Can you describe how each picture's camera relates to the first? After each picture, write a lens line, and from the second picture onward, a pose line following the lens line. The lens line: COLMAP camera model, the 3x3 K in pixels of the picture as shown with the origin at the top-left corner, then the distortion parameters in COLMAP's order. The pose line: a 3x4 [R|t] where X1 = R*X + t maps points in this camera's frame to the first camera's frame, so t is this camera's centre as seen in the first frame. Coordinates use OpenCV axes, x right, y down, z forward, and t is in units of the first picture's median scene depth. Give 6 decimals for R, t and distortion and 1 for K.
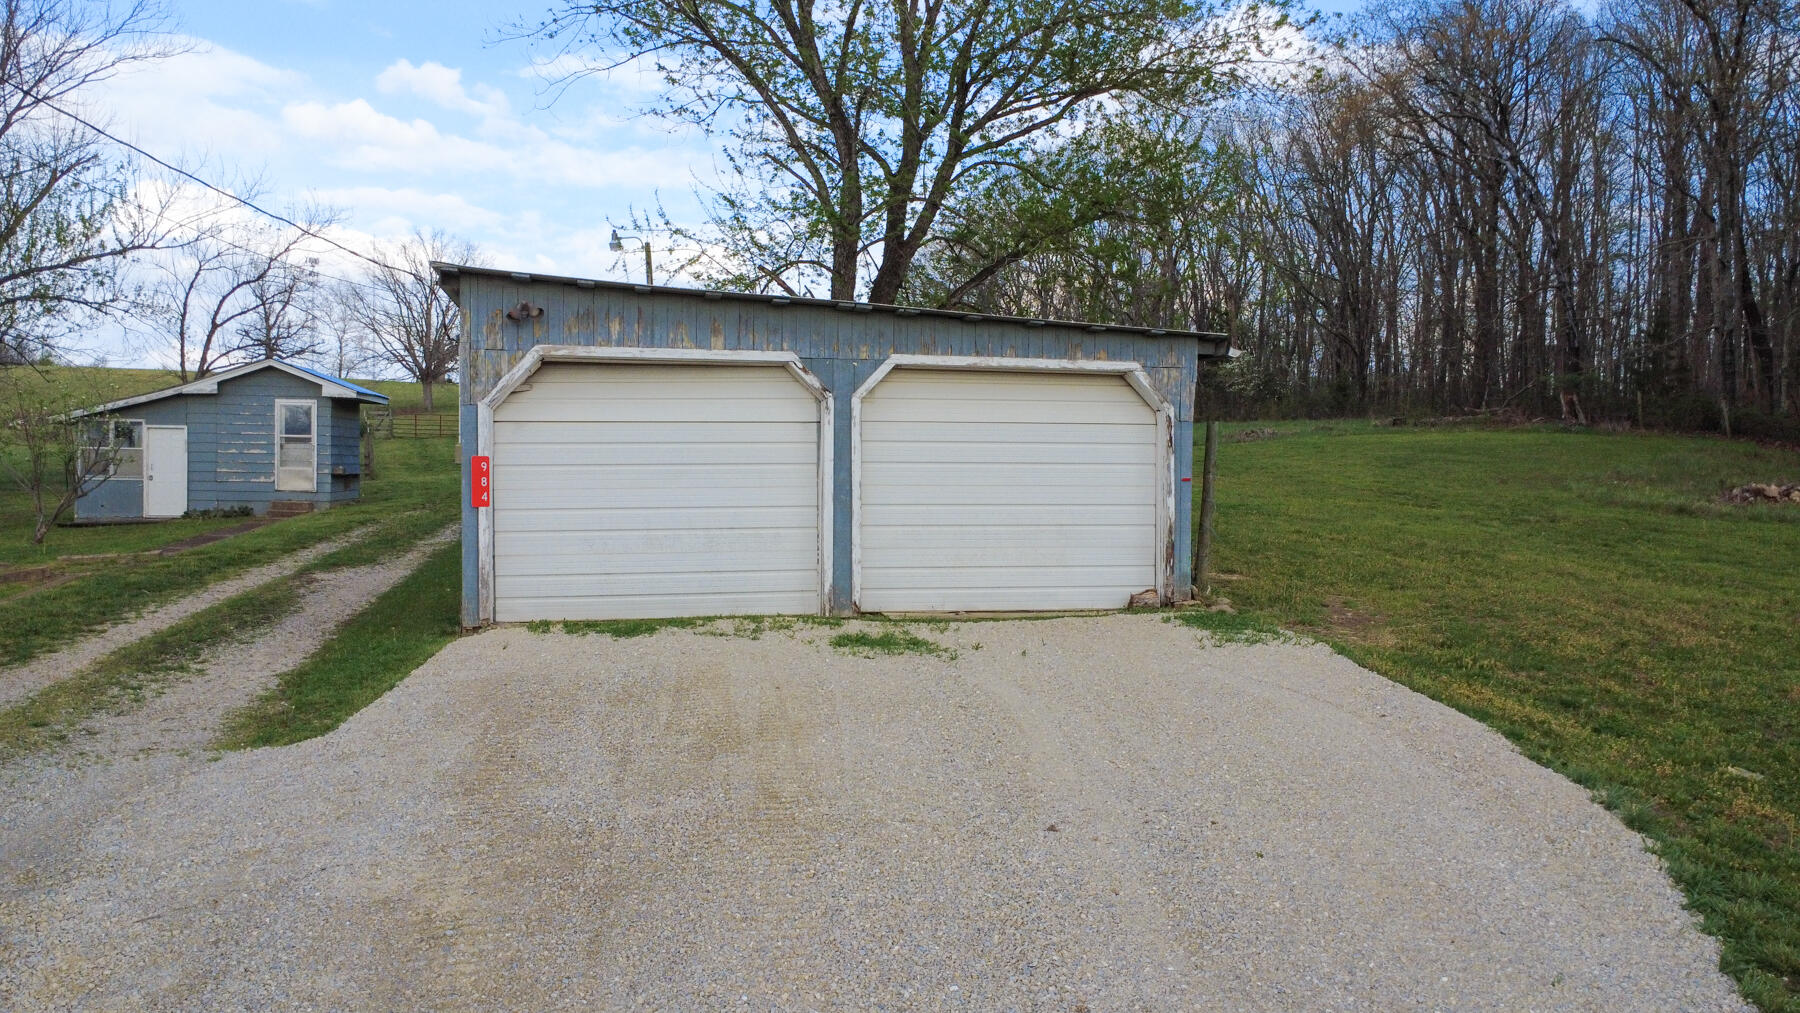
lens RADIAL K [[1357.5, 0, 900.0], [0, 1357.5, 506.5], [0, 0, 1]] dist [0.004779, 0.005365]
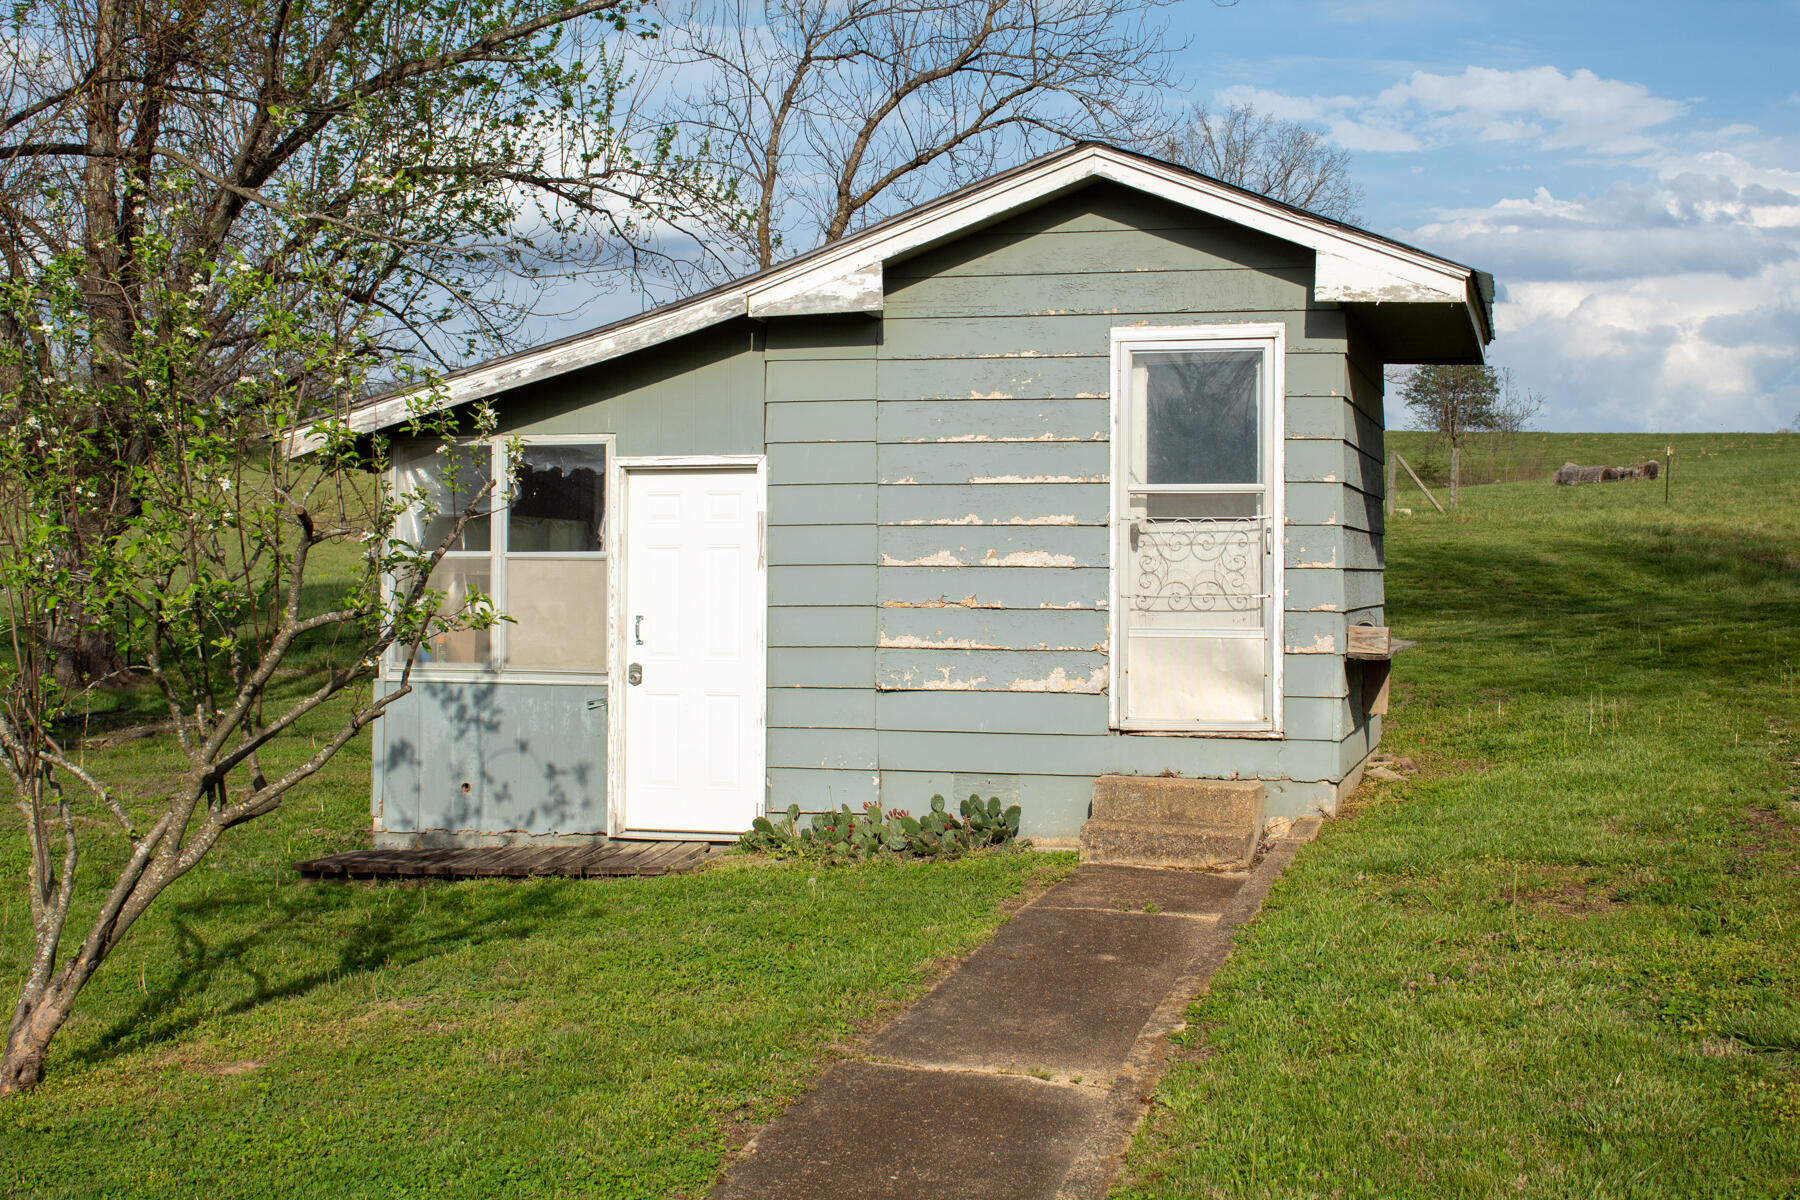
lens RADIAL K [[2445.8, 0, 884.2], [0, 2445.8, 604.6], [0, 0, 1]] dist [-0.072783, 0.157207]
pose [[0.904137, -0.007393, -0.427179, -0.319886], [-0.001664, 0.999782, -0.020825, -0.024214], [0.427239, 0.019539, 0.903927, 0.616258]]
